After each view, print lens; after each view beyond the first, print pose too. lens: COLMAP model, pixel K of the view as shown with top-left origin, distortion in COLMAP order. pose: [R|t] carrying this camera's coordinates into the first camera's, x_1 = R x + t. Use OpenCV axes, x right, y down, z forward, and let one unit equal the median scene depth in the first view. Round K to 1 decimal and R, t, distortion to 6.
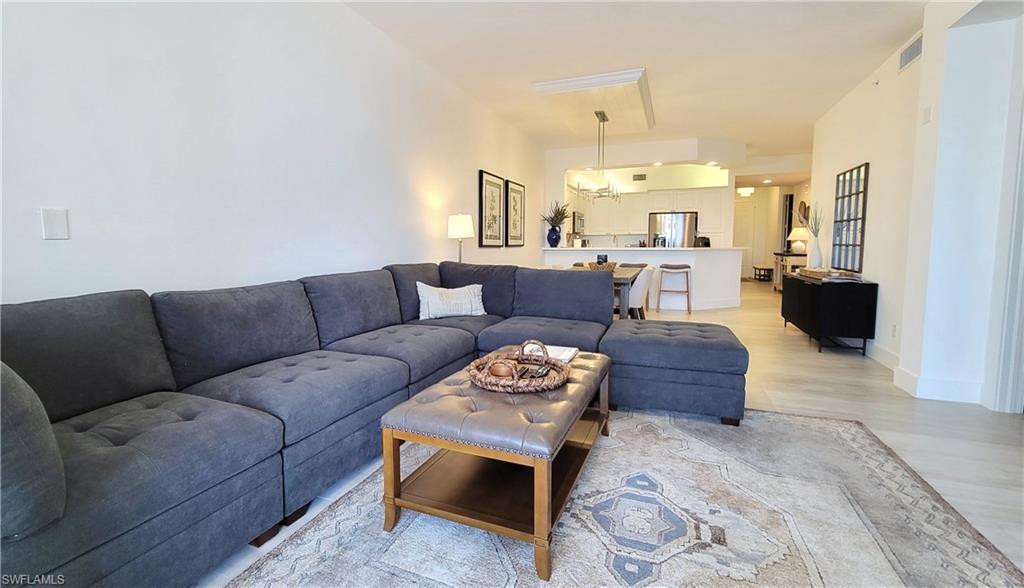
lens RADIAL K [[443.4, 0, 498.8], [0, 443.4, 279.0], [0, 0, 1]] dist [-0.000770, 0.000559]
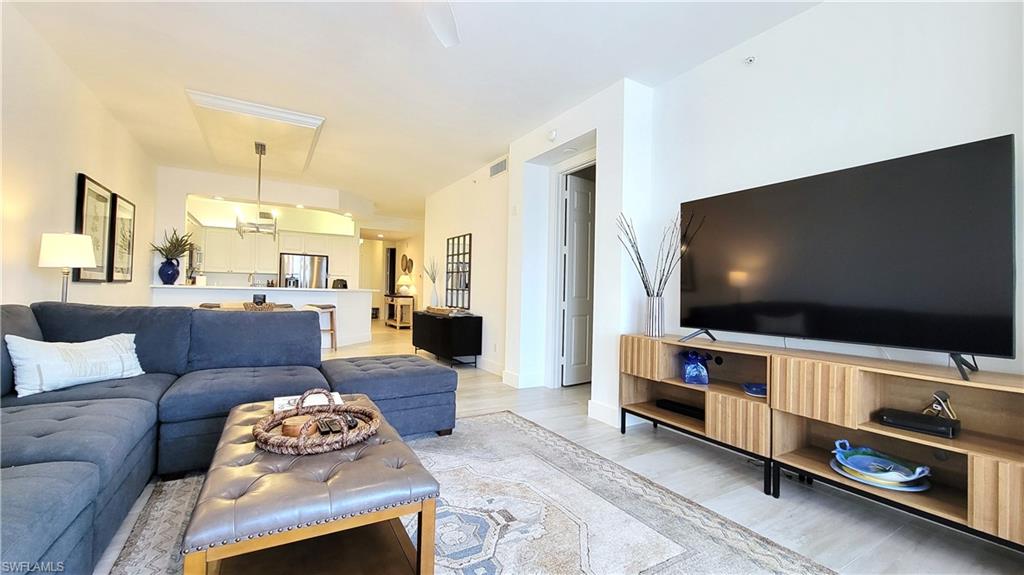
lens RADIAL K [[415.5, 0, 509.7], [0, 415.5, 282.5], [0, 0, 1]] dist [-0.006838, 0.001720]
pose [[0.611826, 0.034528, 0.790238, -0.173885], [0.033934, 0.996981, -0.069834, -0.002303], [-0.790264, 0.069542, 0.608807, 0.082603]]
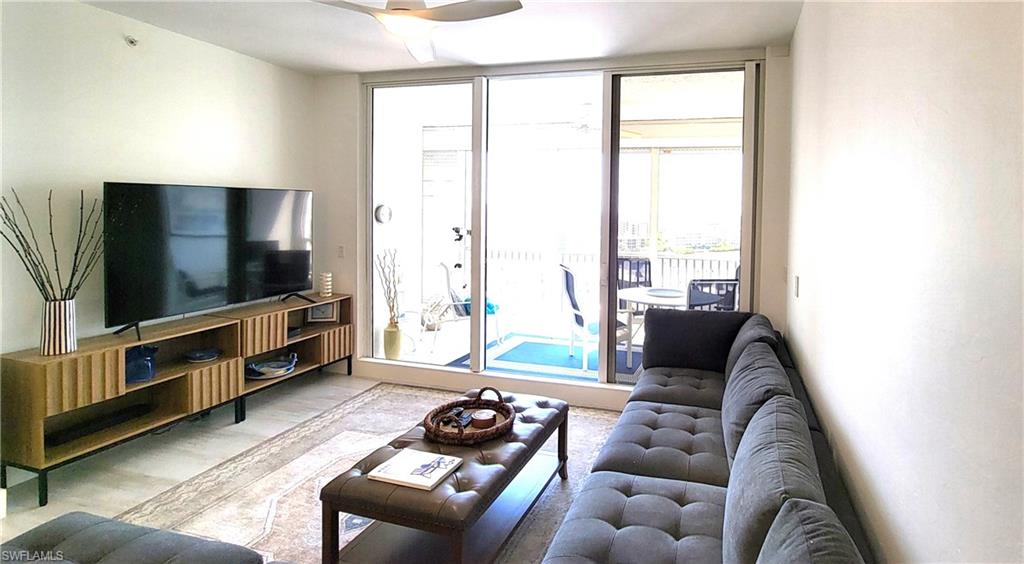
lens RADIAL K [[636.0, 0, 517.6], [0, 636.0, 281.9], [0, 0, 1]] dist [-0.002015, -0.000248]
pose [[-0.999193, -0.002482, -0.040099, 0.027706], [-0.010492, 0.979578, 0.200789, -0.244826], [0.038782, 0.201047, -0.978814, 1.309159]]
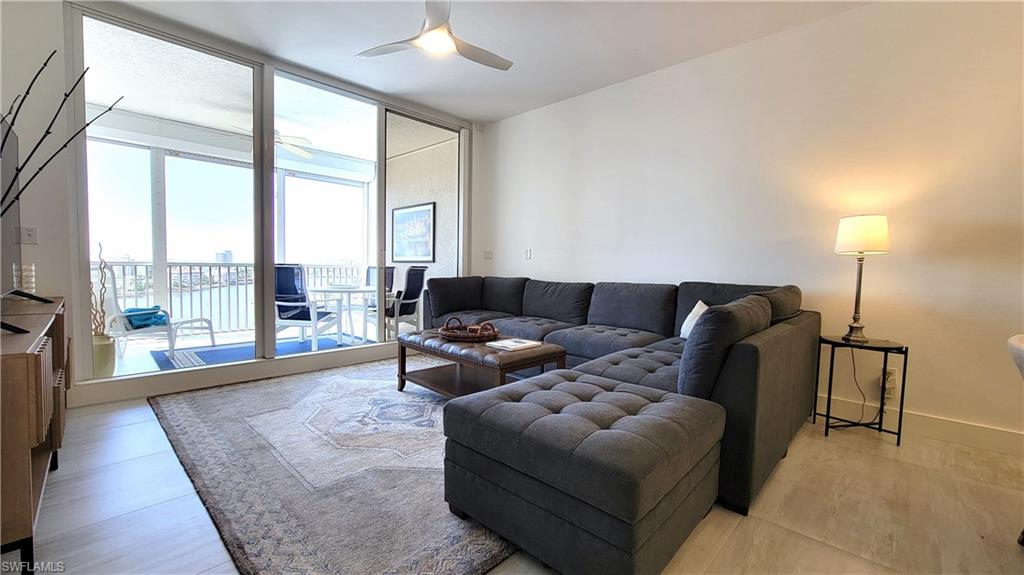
lens RADIAL K [[415.5, 0, 514.7], [0, 415.5, 285.6], [0, 0, 1]] dist [-0.006838, 0.001720]
pose [[-0.370682, 0.041378, -0.927838, 0.669877], [-0.086190, 0.993163, 0.078726, -0.055916], [0.924752, 0.109153, -0.364582, 0.788820]]
